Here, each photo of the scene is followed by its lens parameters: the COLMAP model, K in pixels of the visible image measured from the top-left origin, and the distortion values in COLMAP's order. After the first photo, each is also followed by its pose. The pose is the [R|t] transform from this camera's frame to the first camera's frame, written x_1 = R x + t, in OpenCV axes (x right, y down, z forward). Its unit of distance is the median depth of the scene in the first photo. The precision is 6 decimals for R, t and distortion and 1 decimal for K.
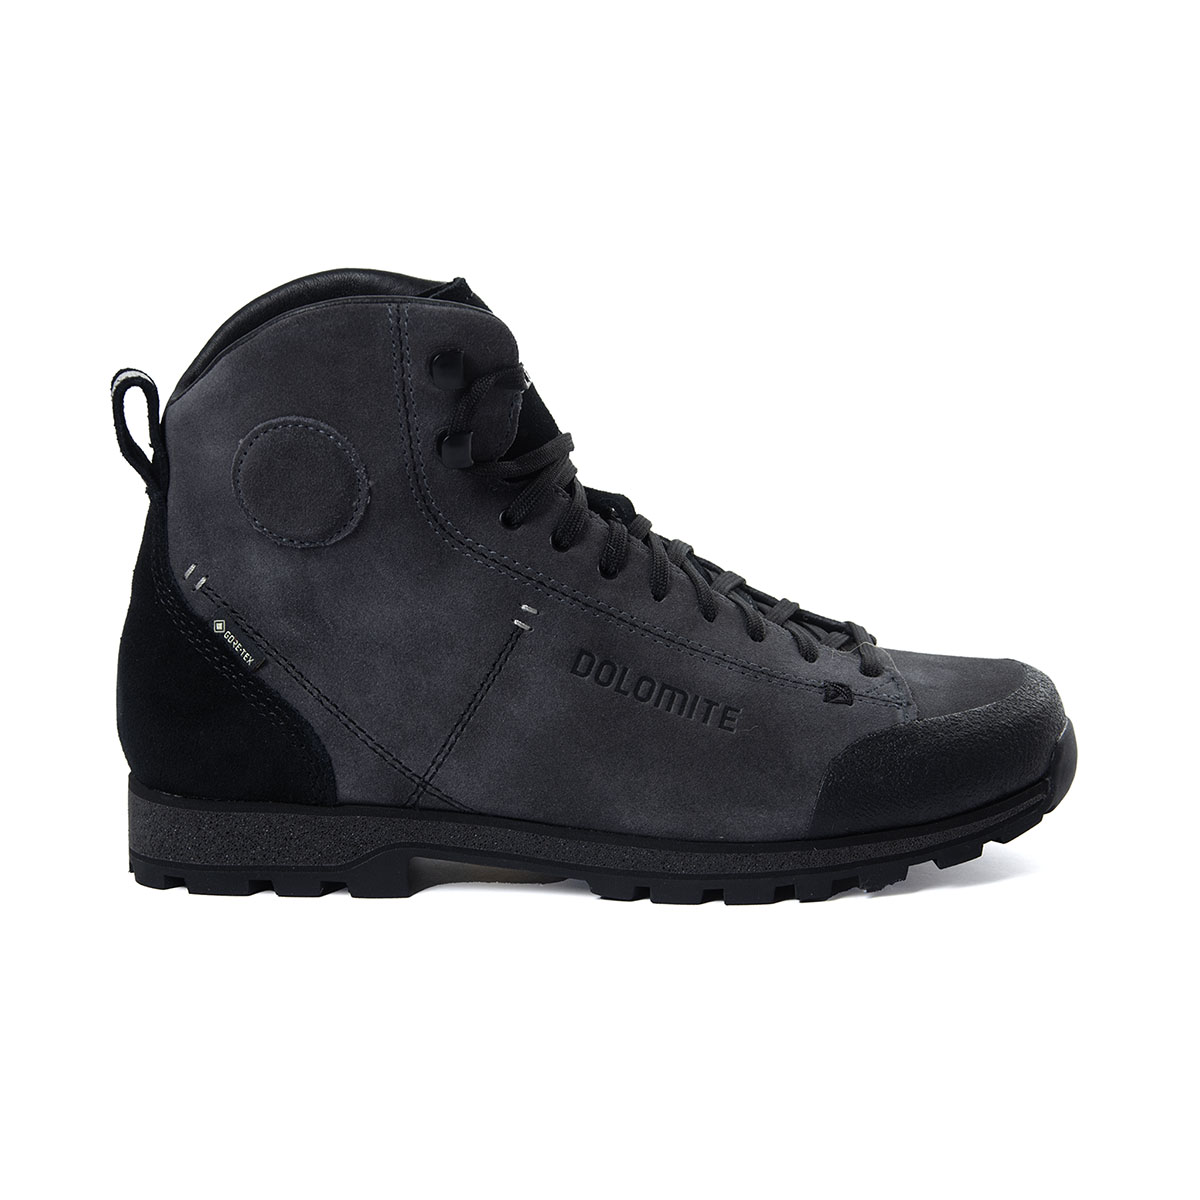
lens RADIAL K [[3490.3, 0, 636.0], [0, 3490.3, 600.4], [0, 0, 1]] dist [0.749671, 0.332982]
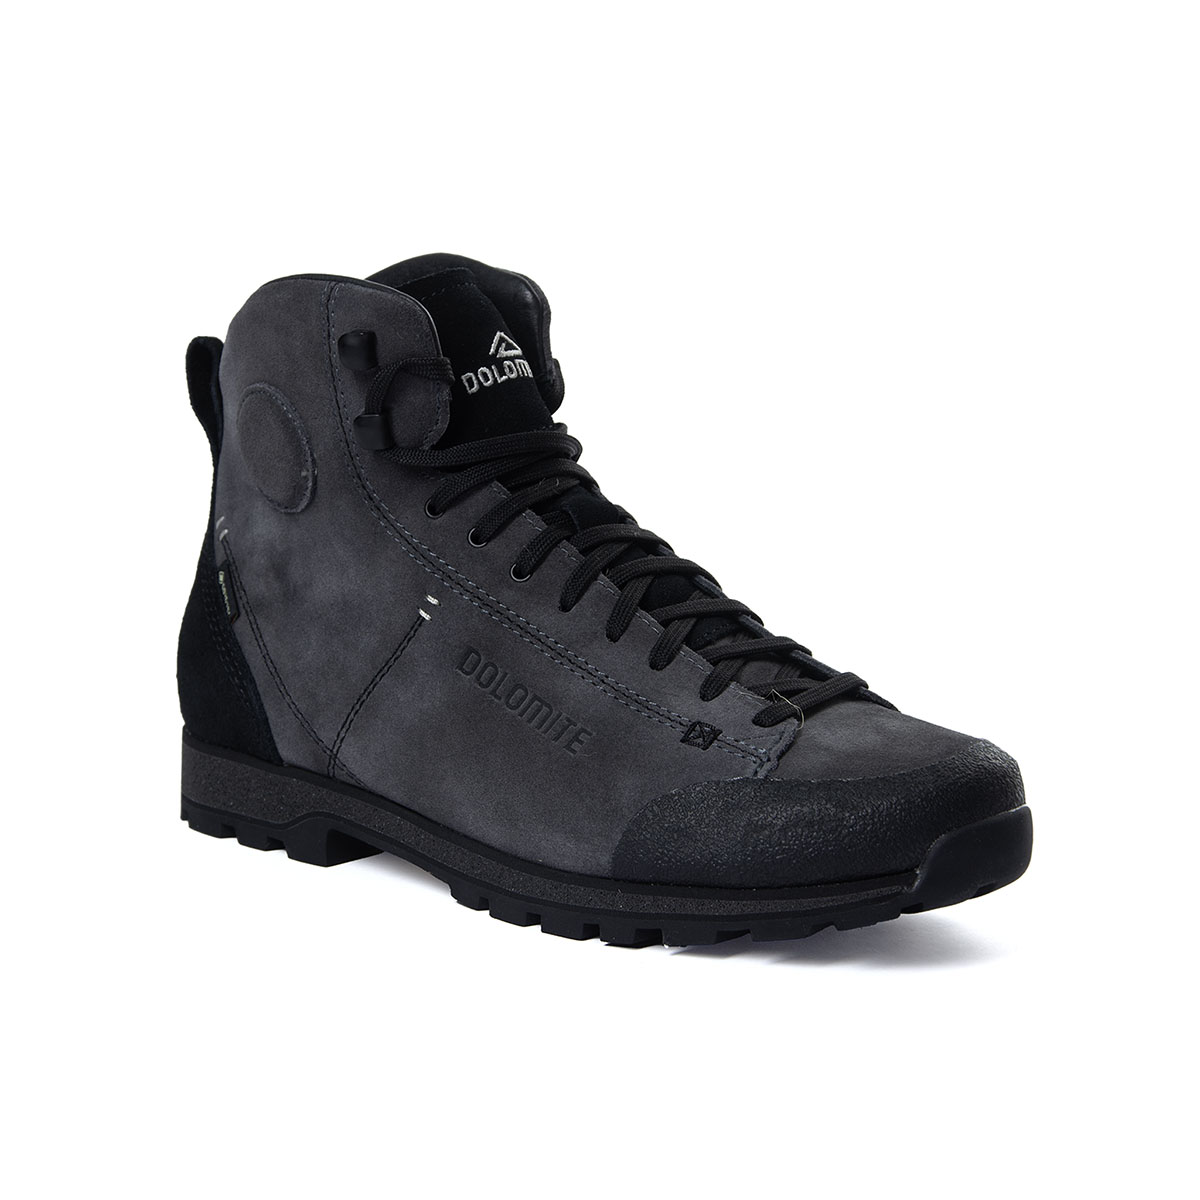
lens RADIAL K [[3490.3, 0, 636.0], [0, 3490.3, 600.4], [0, 0, 1]] dist [0.749671, 0.332982]
pose [[0.737662, 0.127787, -0.662967, 0.668483], [-0.136278, 0.989896, 0.039170, -0.043790], [0.661274, 0.061454, 0.747623, 0.295357]]
